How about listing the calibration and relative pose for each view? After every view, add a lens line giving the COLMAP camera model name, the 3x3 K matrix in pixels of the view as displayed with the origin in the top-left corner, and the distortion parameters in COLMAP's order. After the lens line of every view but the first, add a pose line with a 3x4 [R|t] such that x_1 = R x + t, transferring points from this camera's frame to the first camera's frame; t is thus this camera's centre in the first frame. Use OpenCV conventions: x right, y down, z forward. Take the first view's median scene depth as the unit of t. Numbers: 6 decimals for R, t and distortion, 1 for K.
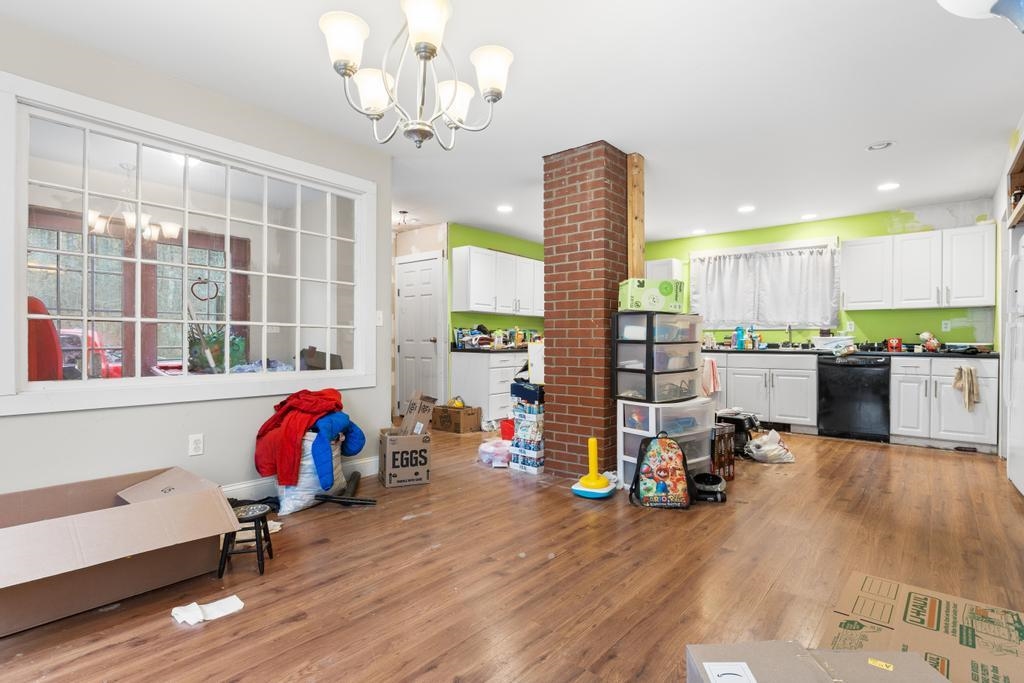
lens RADIAL K [[510.2, 0, 514.6], [0, 510.2, 342.3], [0, 0, 1]] dist [0.000476, -0.000635]
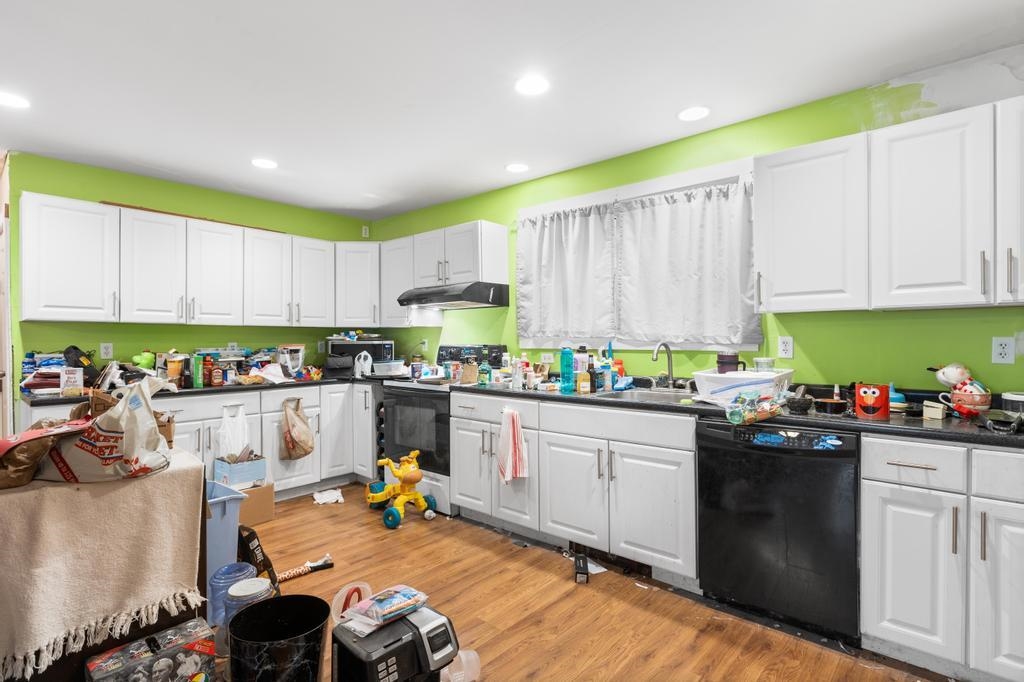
lens RADIAL K [[510.2, 0, 509.5], [0, 510.2, 340.6], [0, 0, 1]] dist [0.000476, -0.000635]
pose [[0.999506, -0.006371, -0.030771, 0.441202], [0.006252, 0.999973, -0.003952, -0.038420], [0.030796, 0.003758, 0.999519, 0.551645]]
